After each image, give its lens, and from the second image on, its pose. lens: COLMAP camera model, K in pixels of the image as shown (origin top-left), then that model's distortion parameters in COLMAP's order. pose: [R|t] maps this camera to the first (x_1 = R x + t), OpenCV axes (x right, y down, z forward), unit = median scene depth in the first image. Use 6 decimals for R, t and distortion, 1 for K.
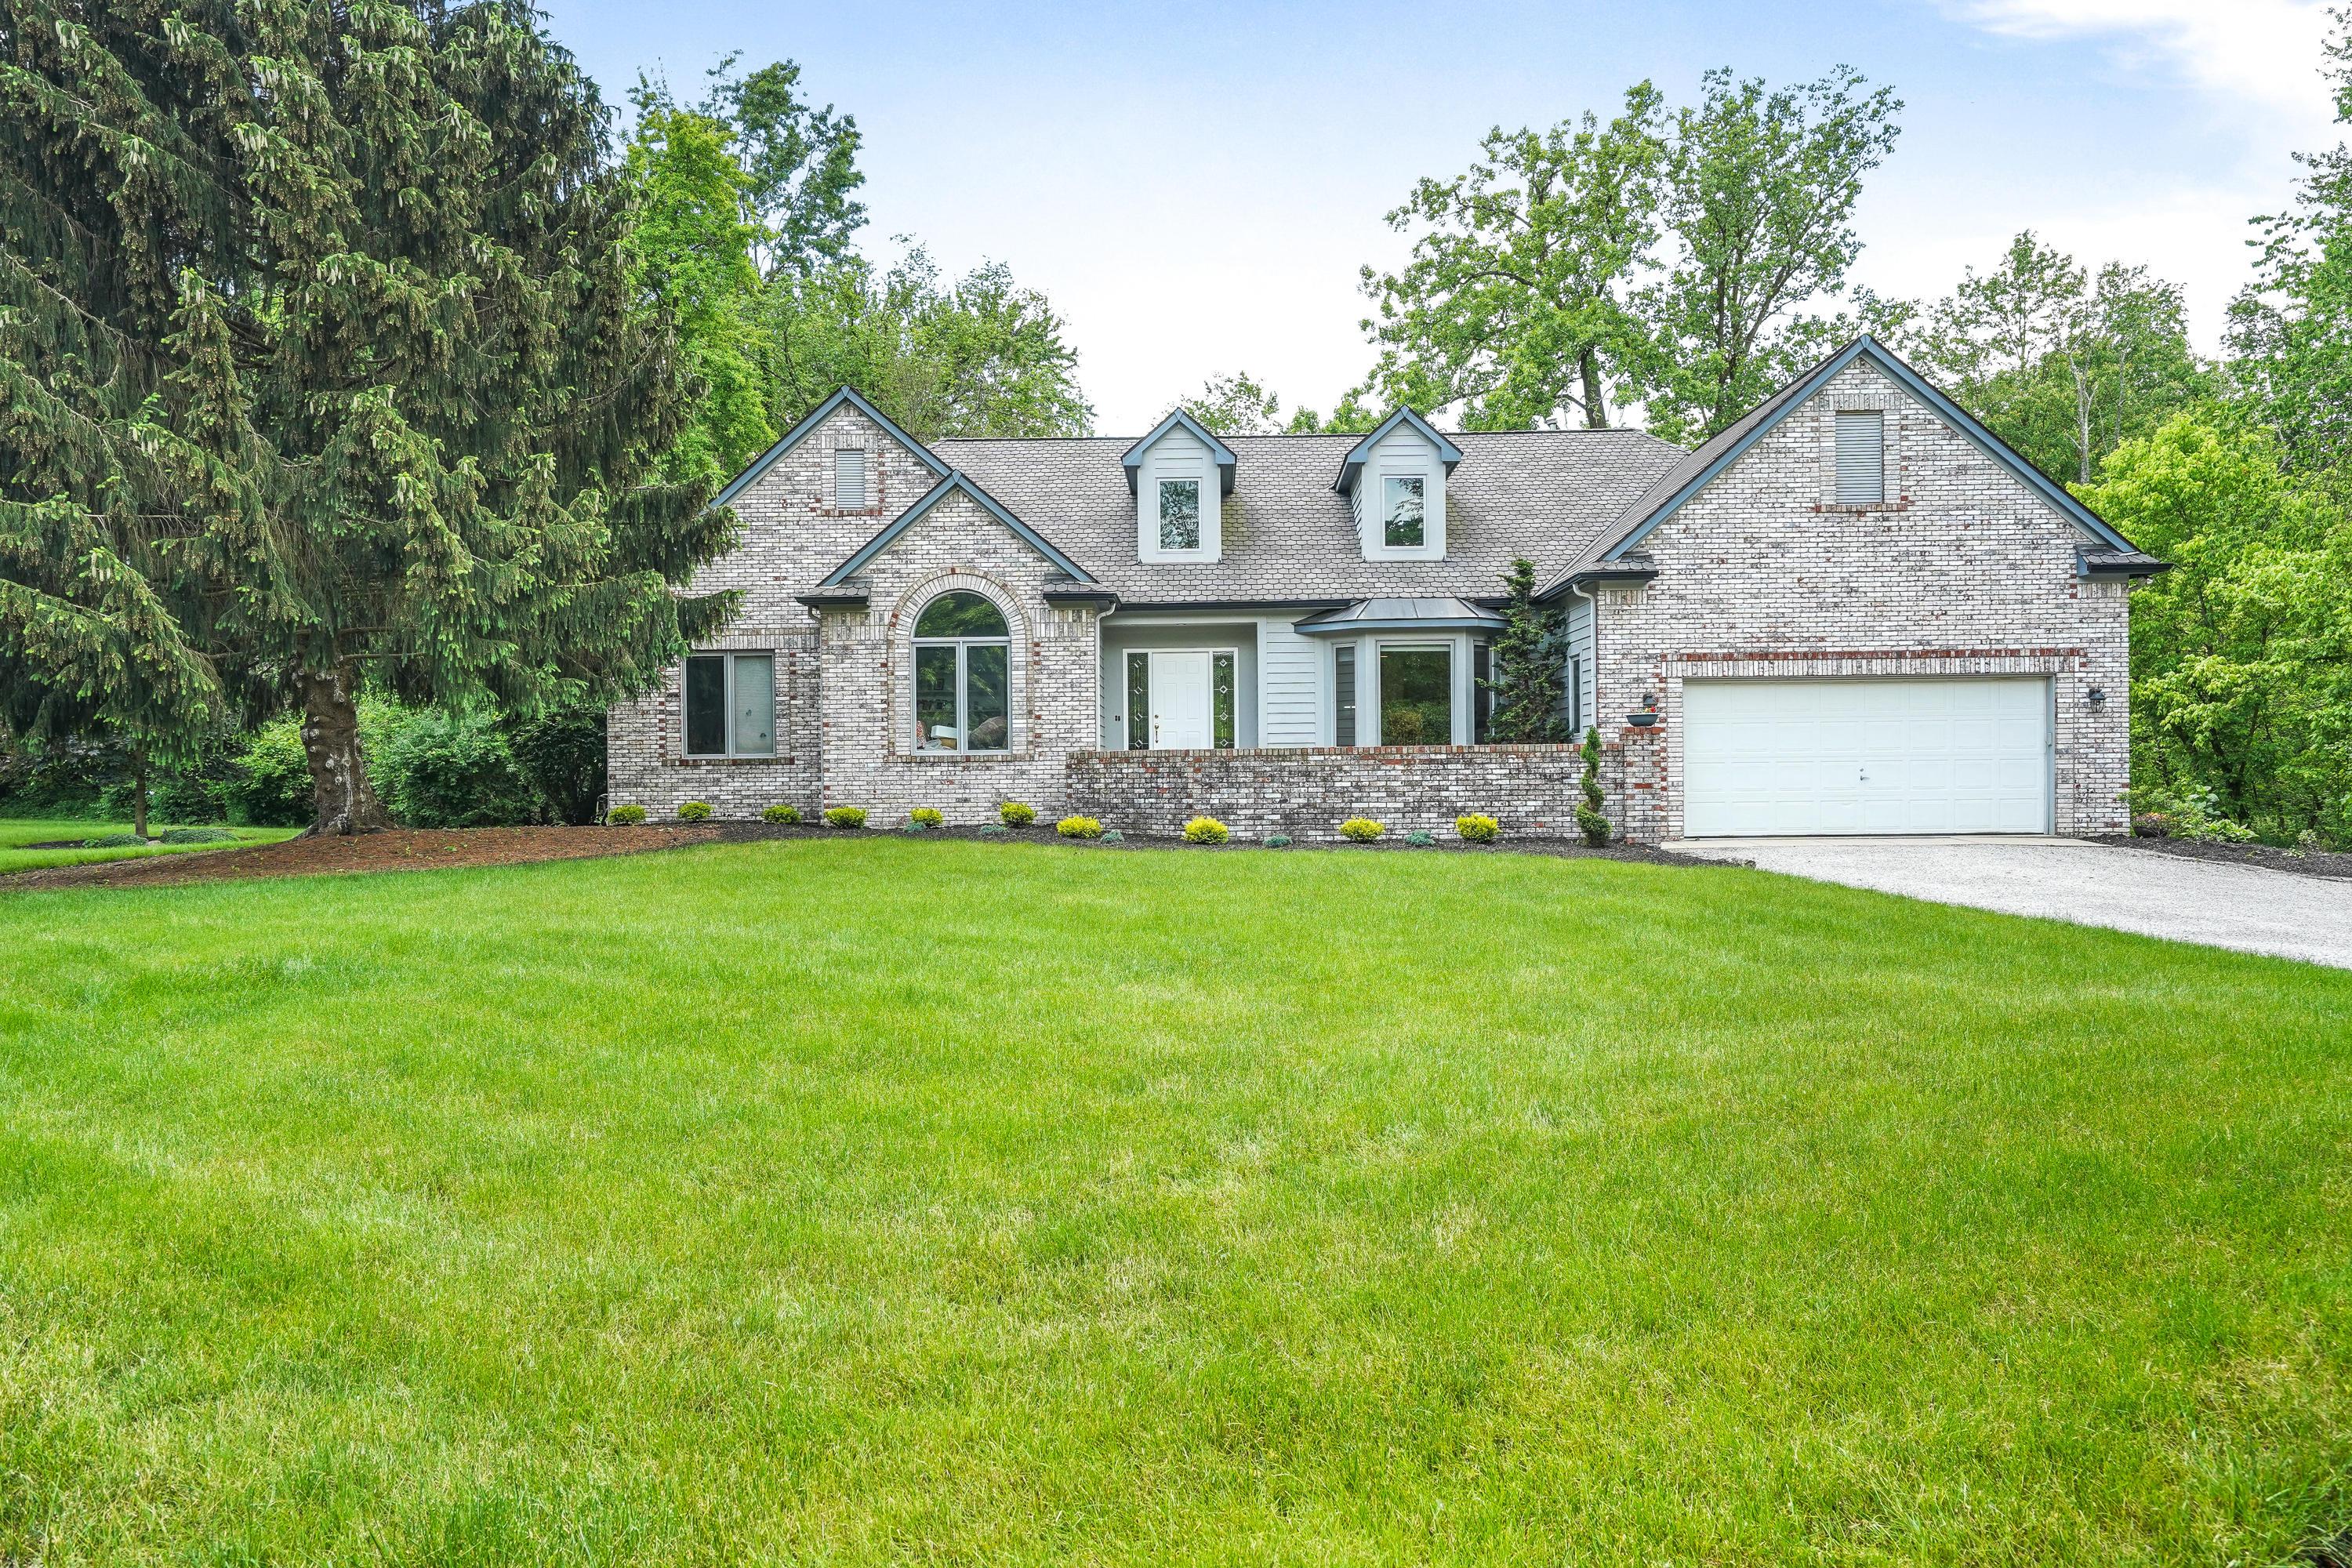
lens RADIAL K [[1763.1, 0, 1176.0], [0, 1763.1, 784.0], [0, 0, 1]] dist [0.020147, 0.002390]
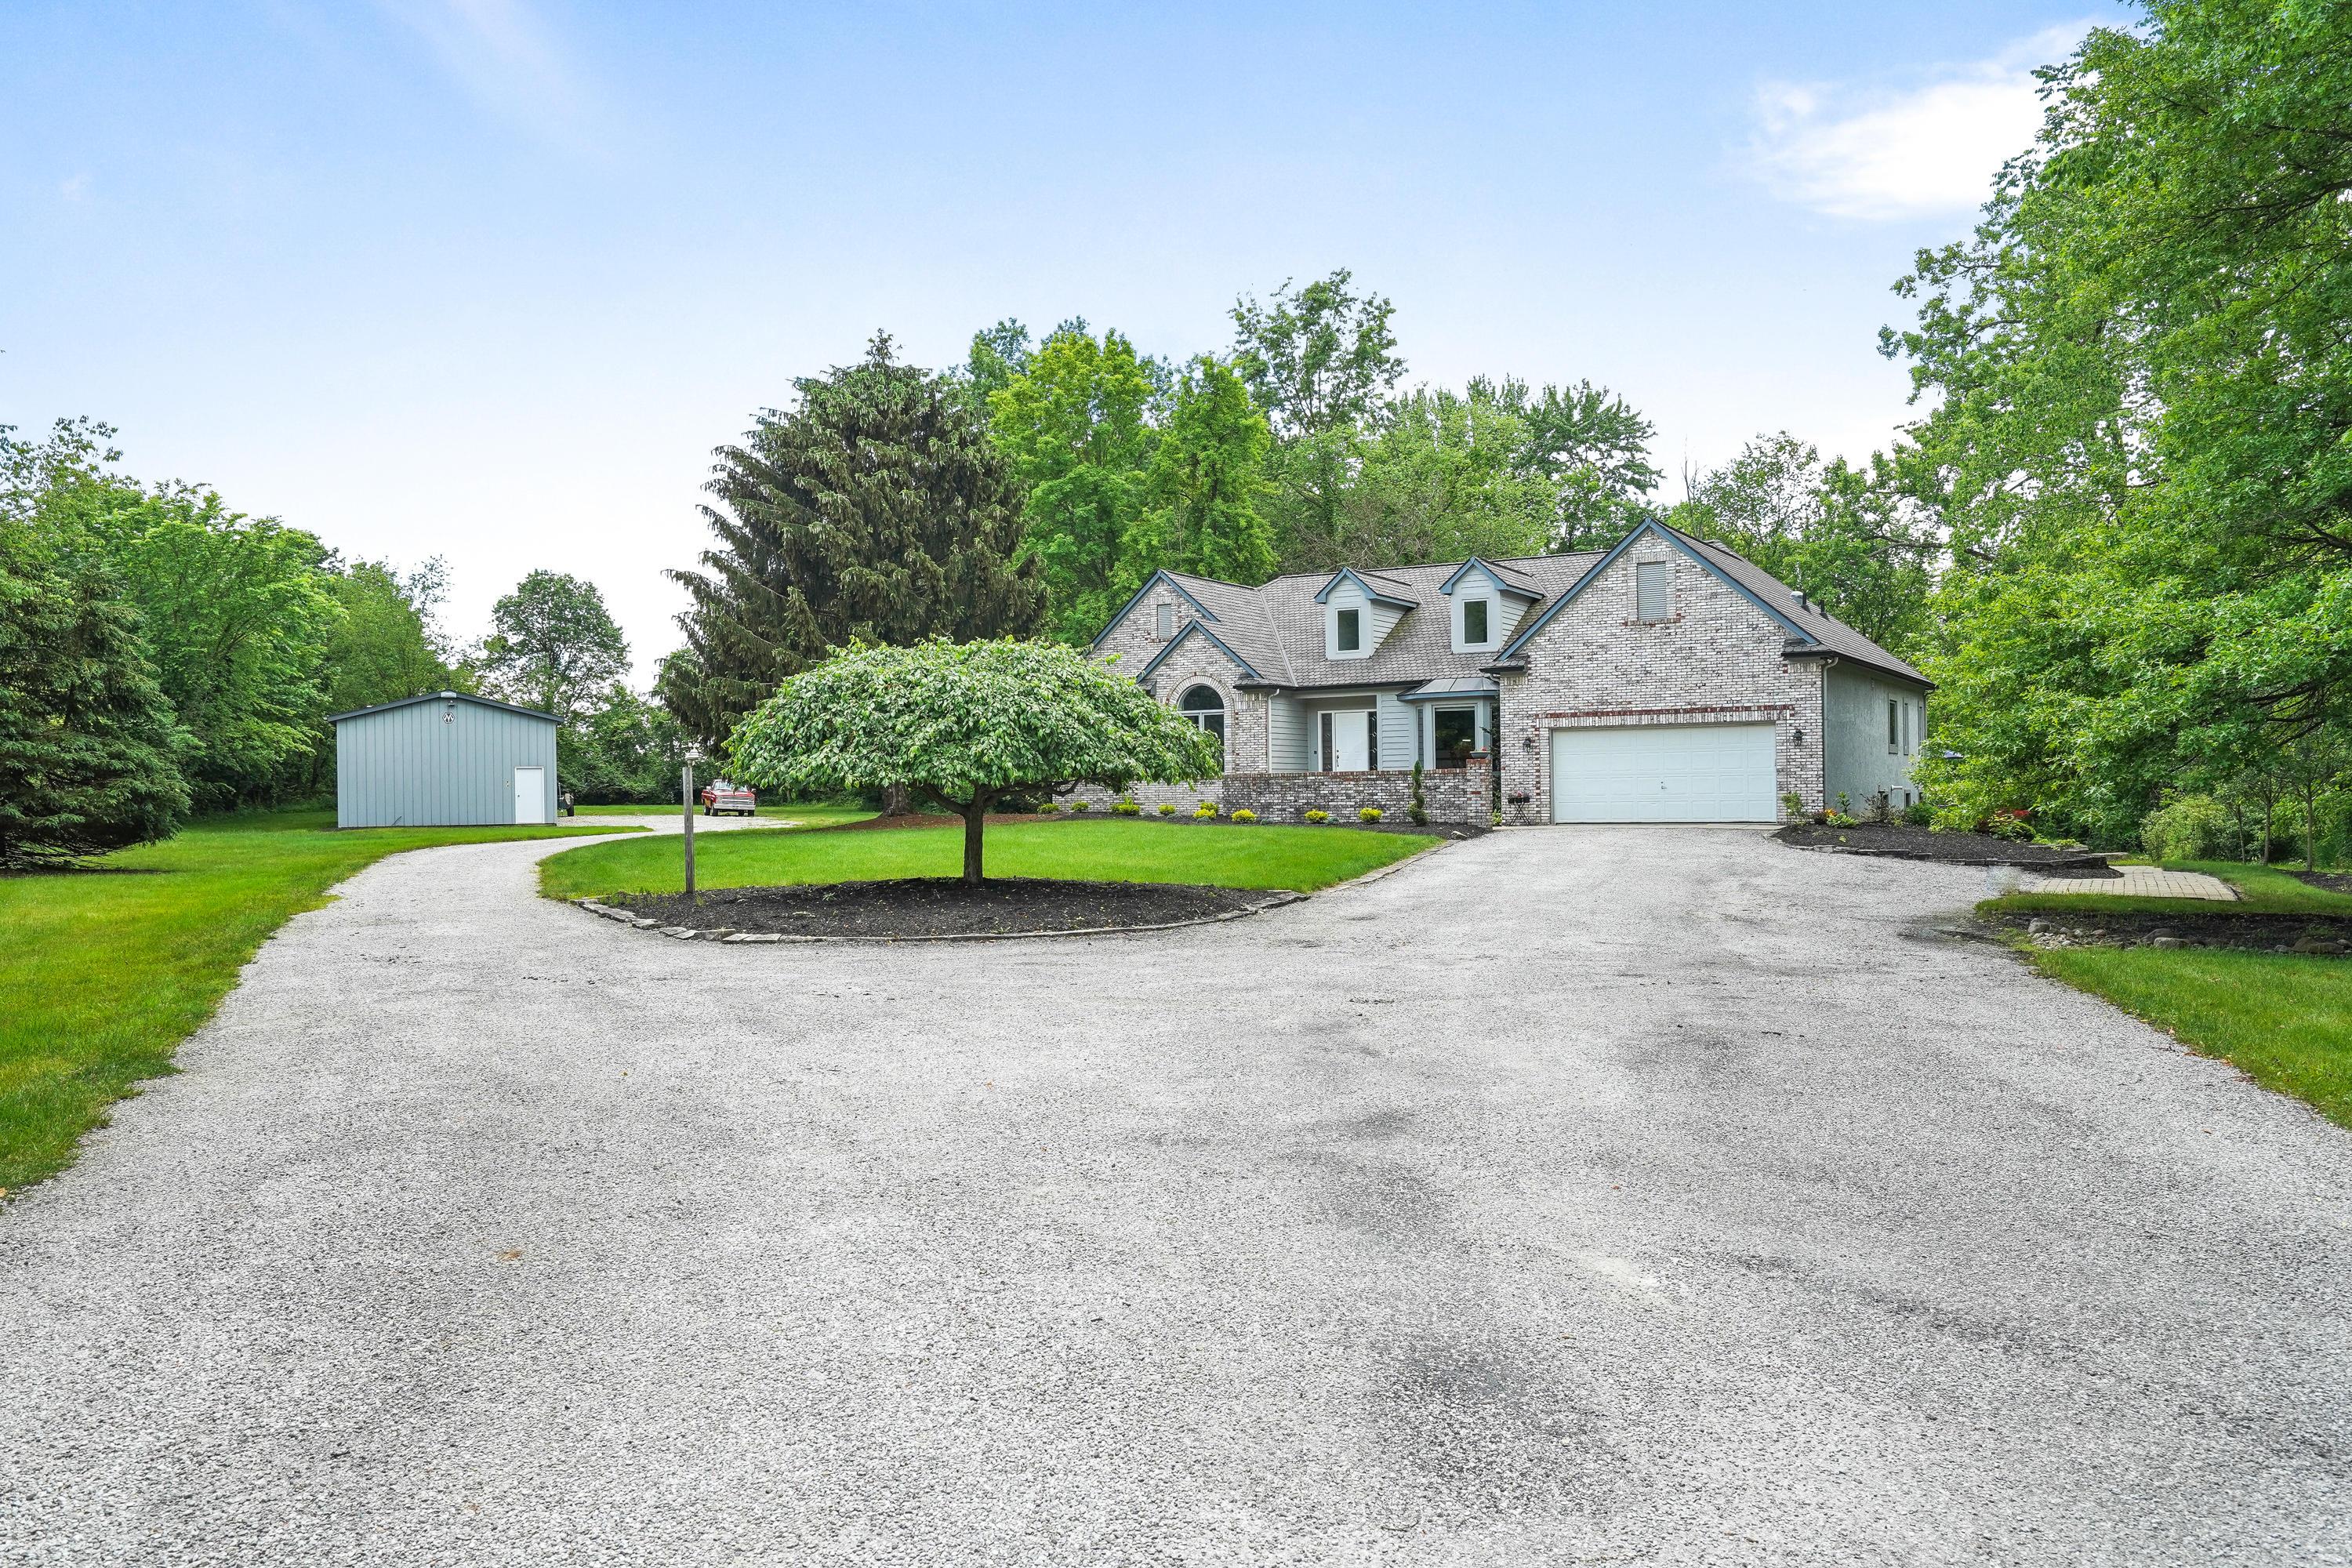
lens RADIAL K [[1763.1, 0, 1176.0], [0, 1763.1, 784.0], [0, 0, 1]] dist [0.020147, 0.002390]
pose [[0.875080, -0.004017, -0.483961, 0.787013], [0.002960, 0.999991, -0.002947, -0.003070], [0.483969, 0.001146, 0.875084, -0.633805]]
